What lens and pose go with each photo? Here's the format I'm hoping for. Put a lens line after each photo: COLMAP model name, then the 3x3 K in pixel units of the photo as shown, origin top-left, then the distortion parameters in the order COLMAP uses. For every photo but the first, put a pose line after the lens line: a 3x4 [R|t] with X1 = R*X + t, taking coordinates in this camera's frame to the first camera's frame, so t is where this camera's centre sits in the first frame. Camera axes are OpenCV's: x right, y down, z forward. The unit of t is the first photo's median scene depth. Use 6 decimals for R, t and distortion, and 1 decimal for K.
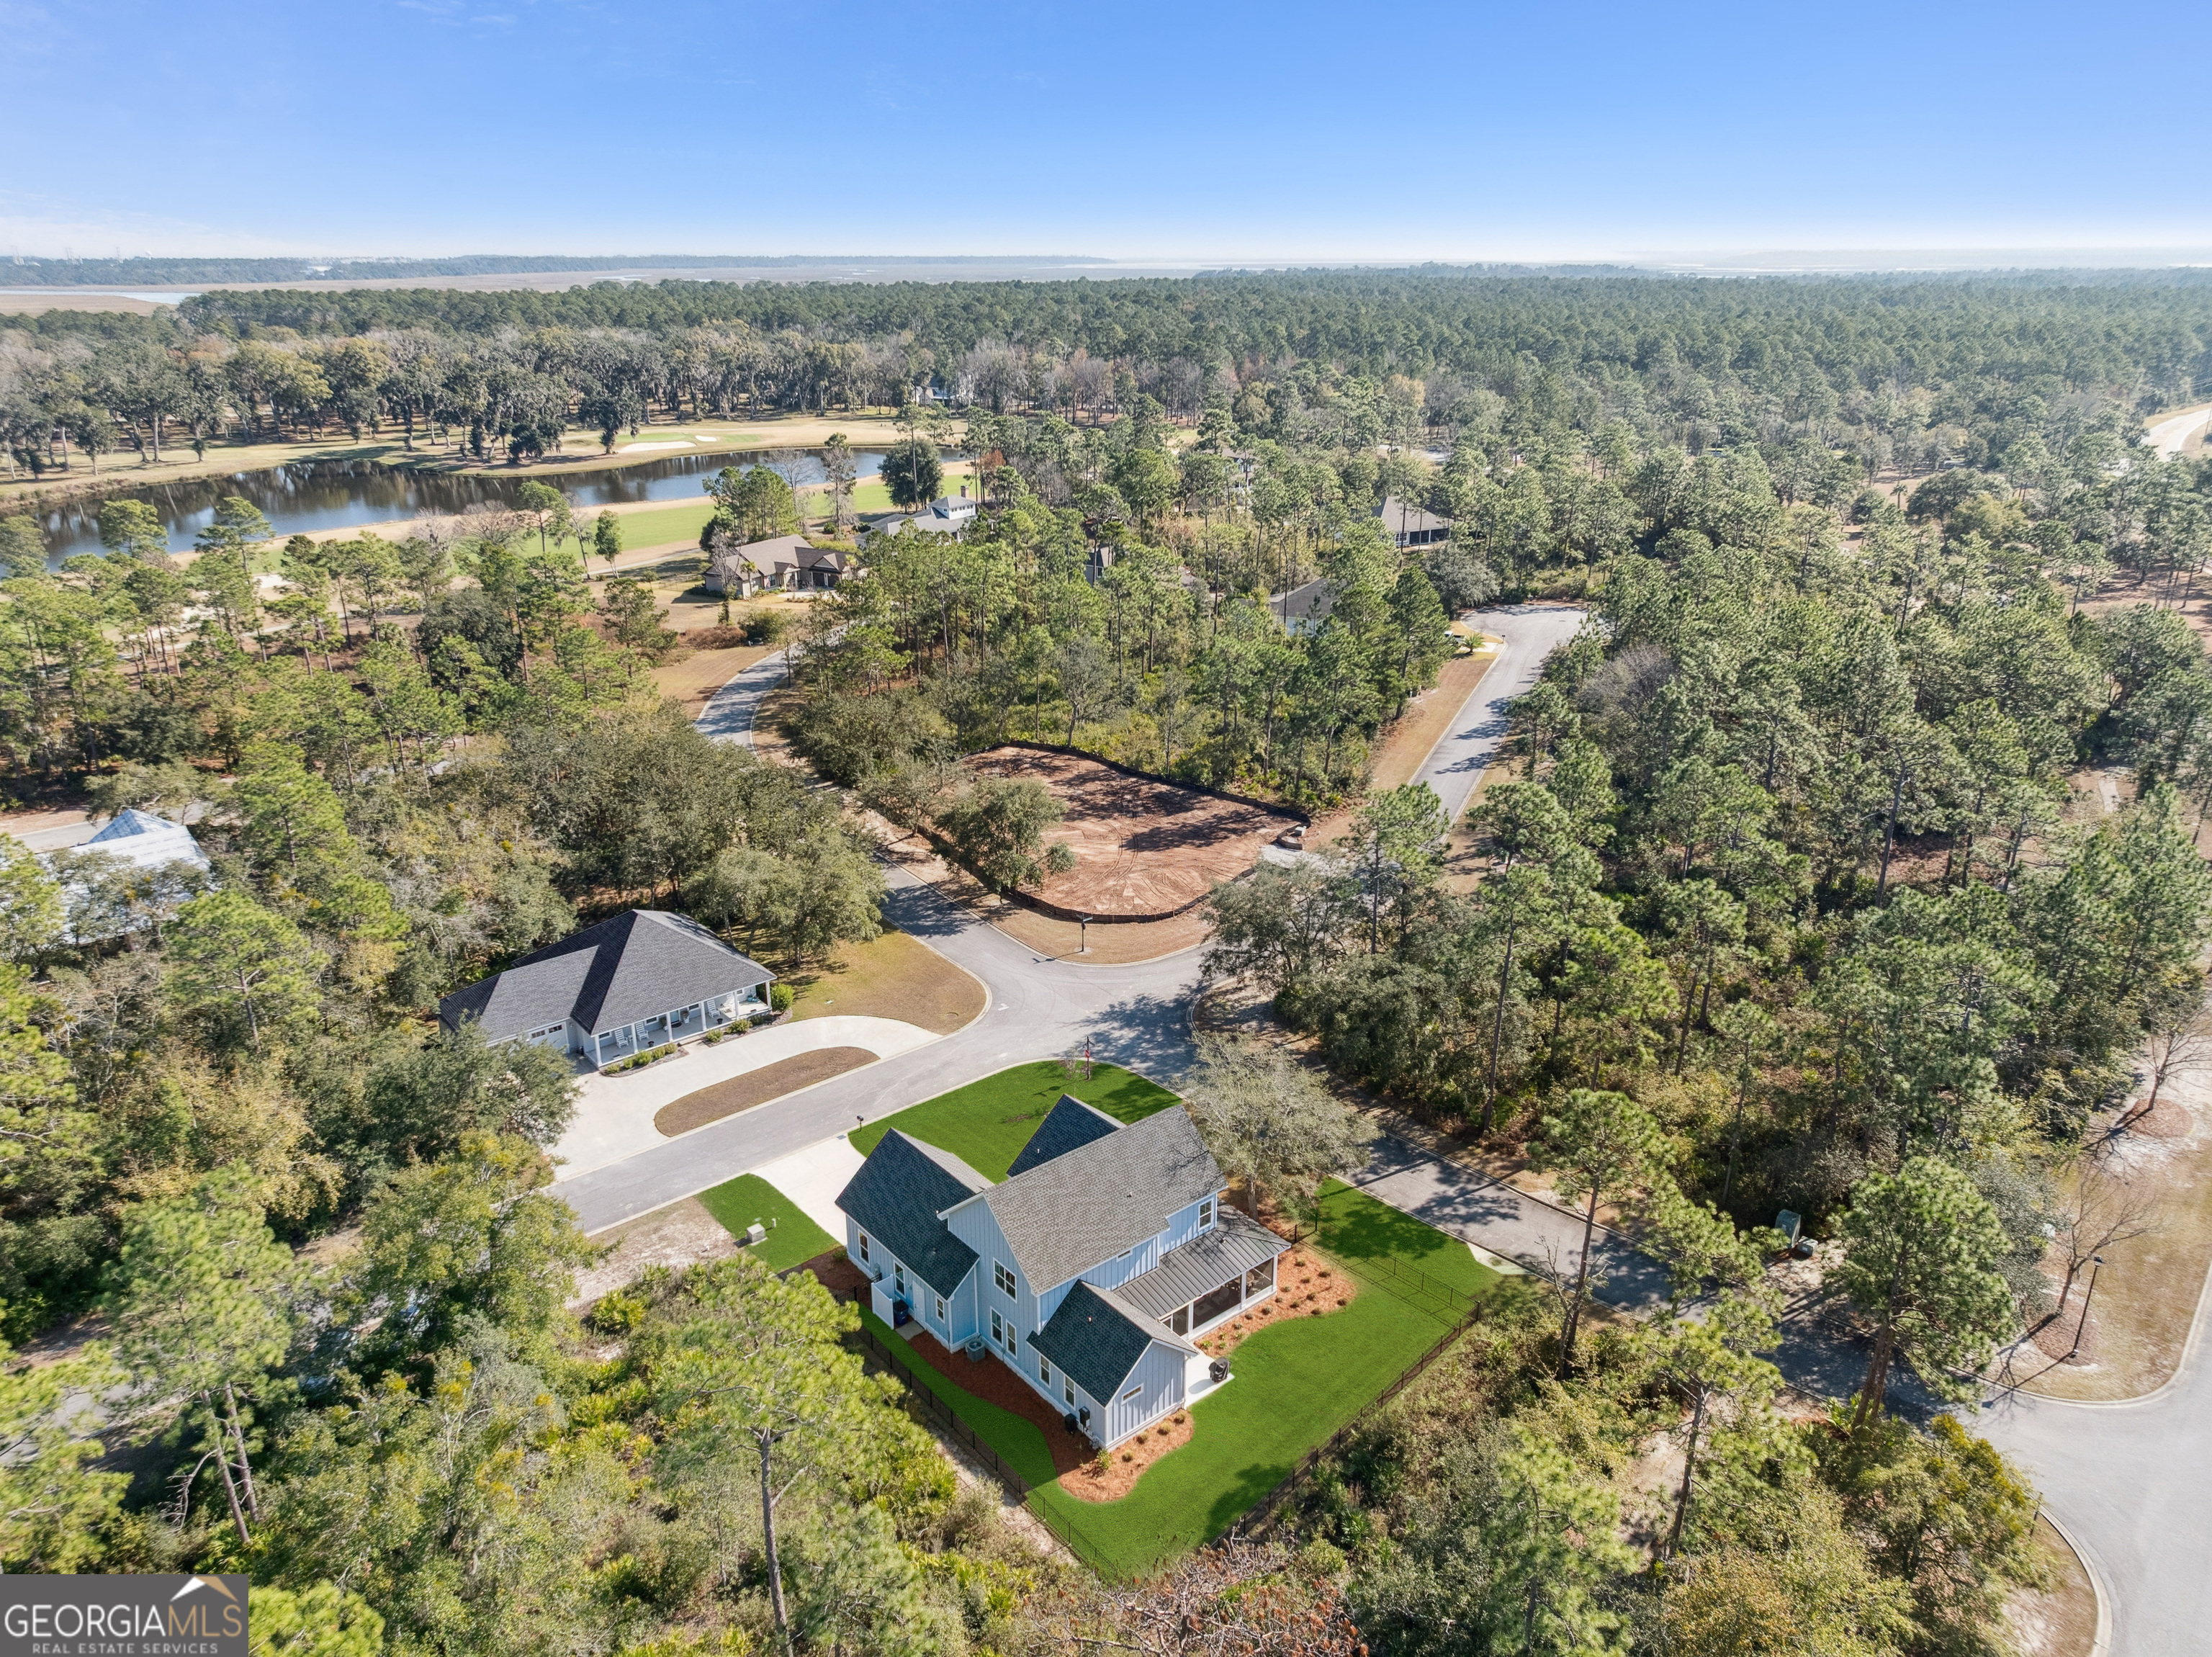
lens RADIAL K [[1530.4, 0, 1114.6], [0, 1530.4, 829.1], [0, 0, 1]] dist [0.023097, -0.009618]
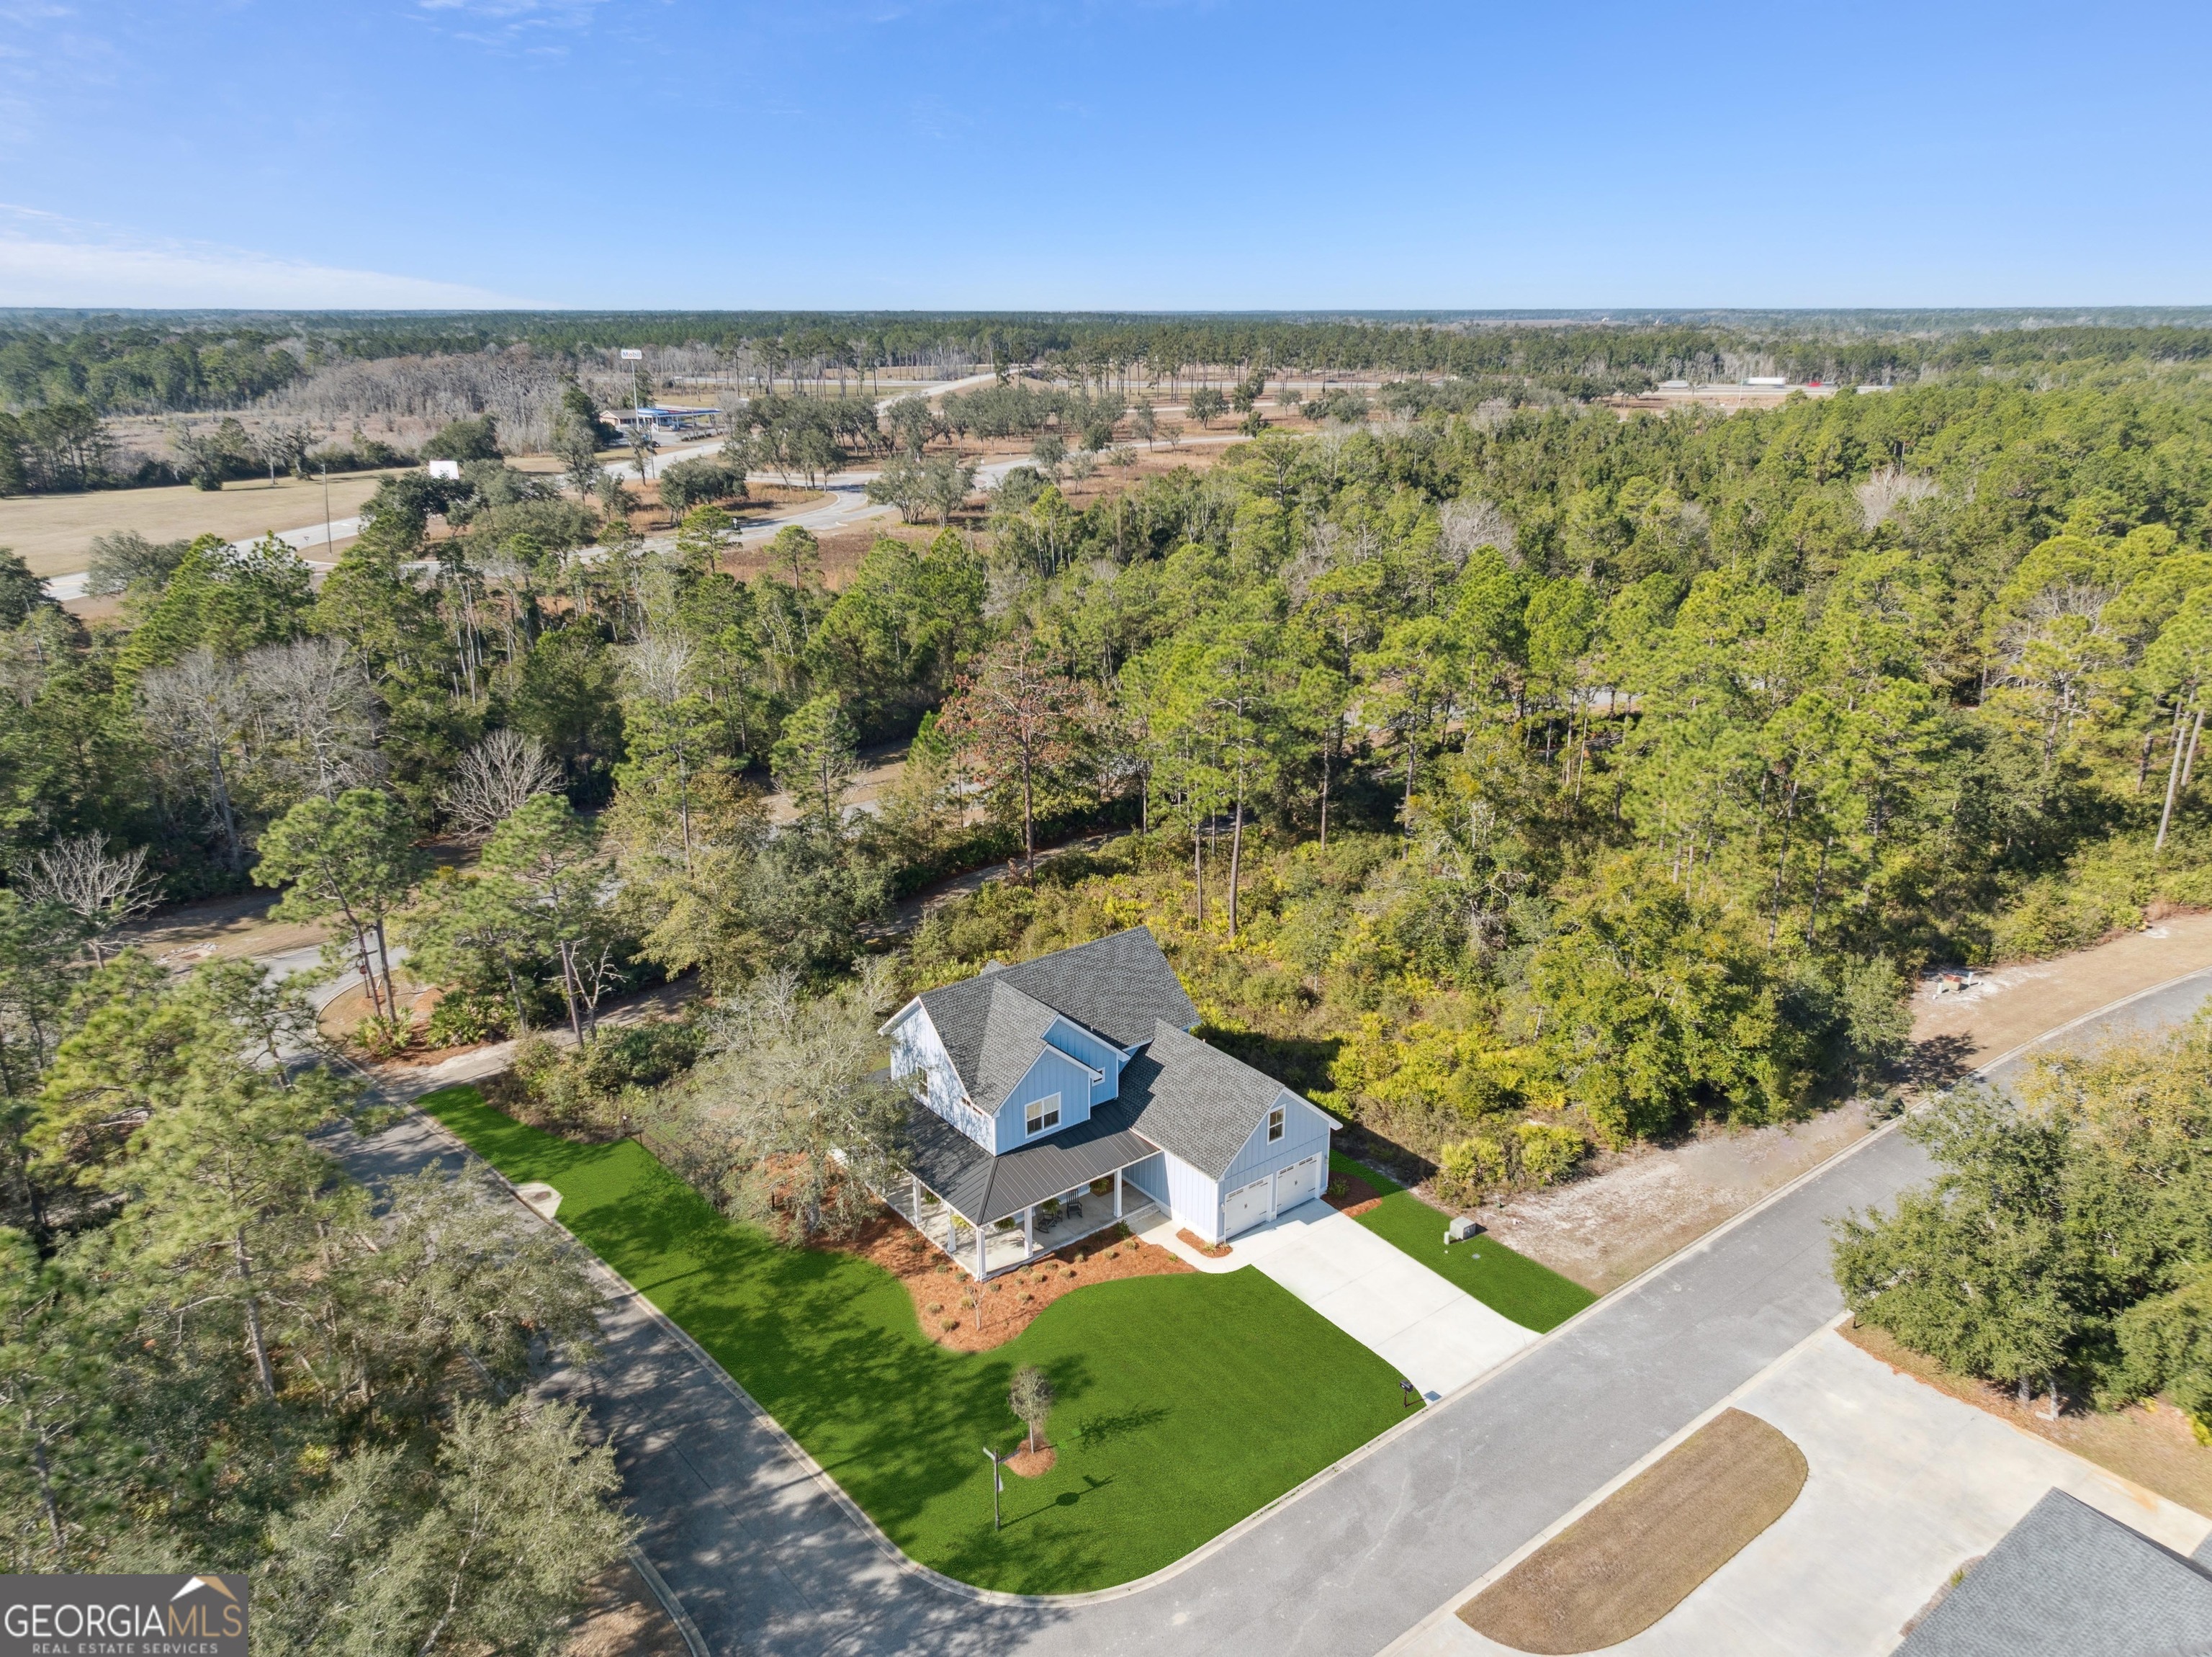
lens RADIAL K [[1530.4, 0, 1114.6], [0, 1530.4, 829.1], [0, 0, 1]] dist [0.023097, -0.009618]
pose [[-0.999874, -0.002792, 0.015639, -0.039206], [0.007738, 0.774160, 0.632943, -0.203035], [-0.013875, 0.632984, -0.774040, 0.770654]]
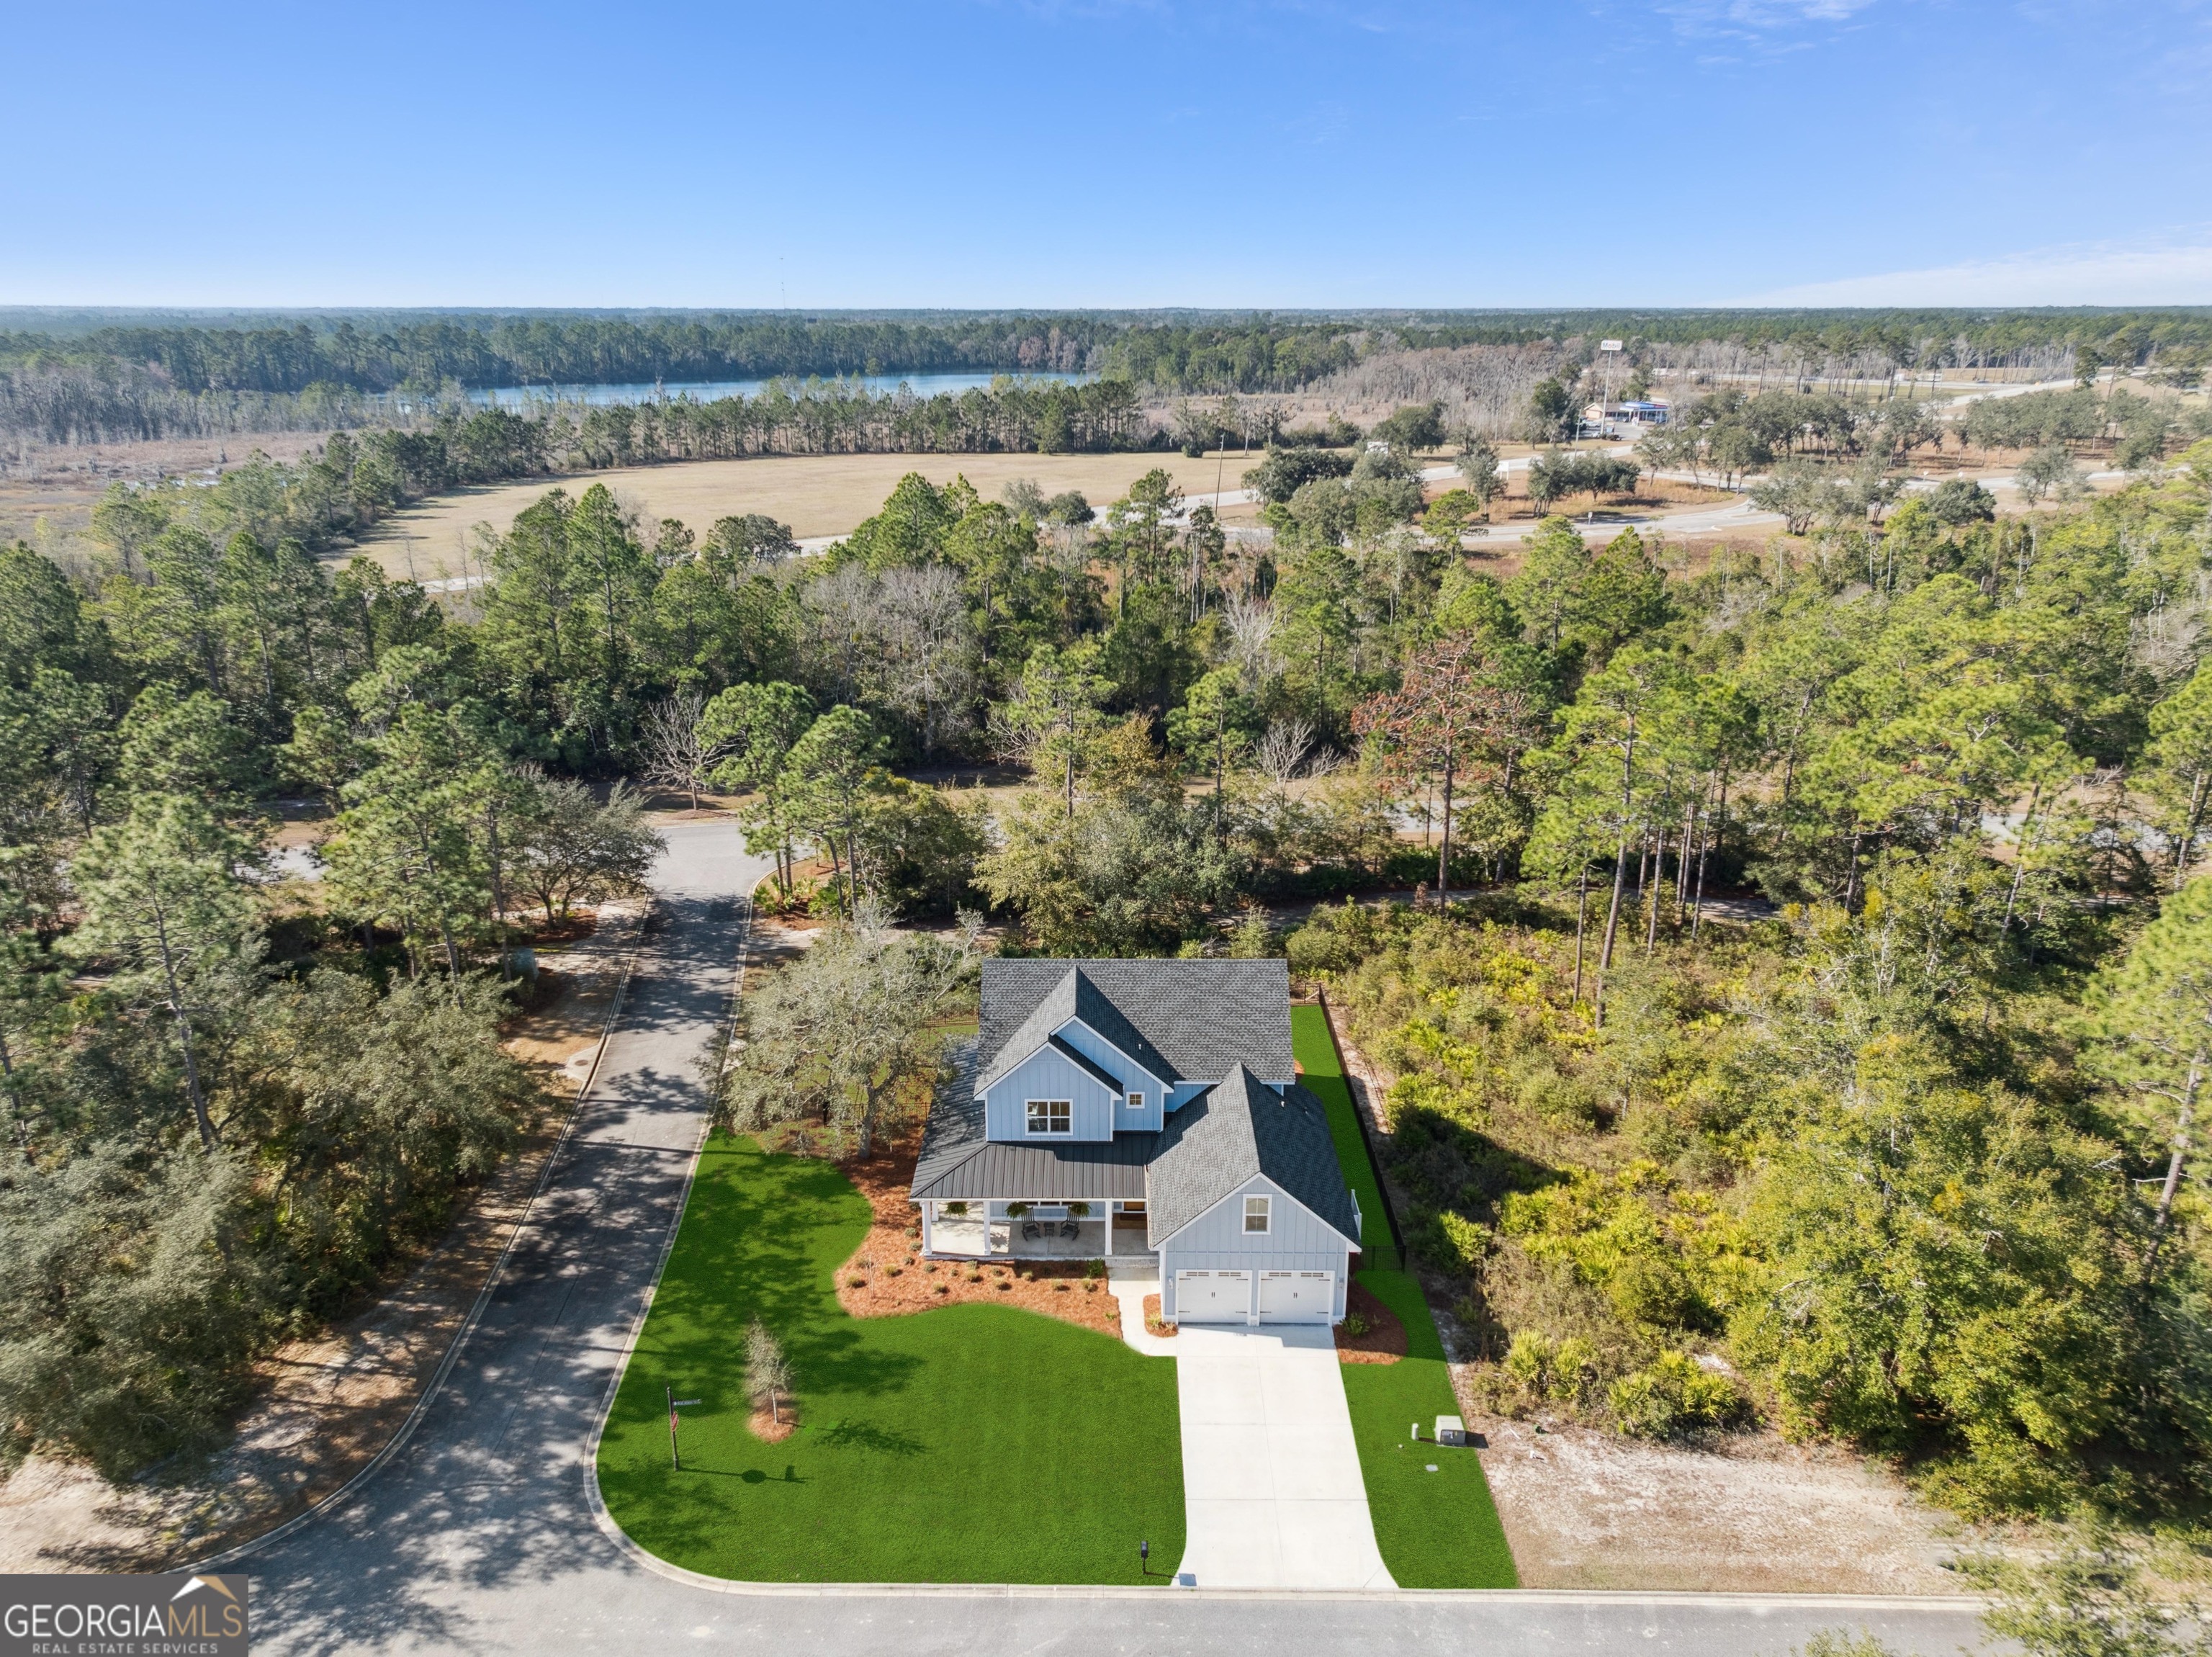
lens RADIAL K [[1530.4, 0, 1114.6], [0, 1530.4, 829.1], [0, 0, 1]] dist [0.023097, -0.009618]
pose [[-0.774192, -0.202641, 0.599636, -0.237604], [0.222782, 0.799504, 0.557819, -0.153240], [-0.592448, 0.565447, -0.573825, 0.673311]]
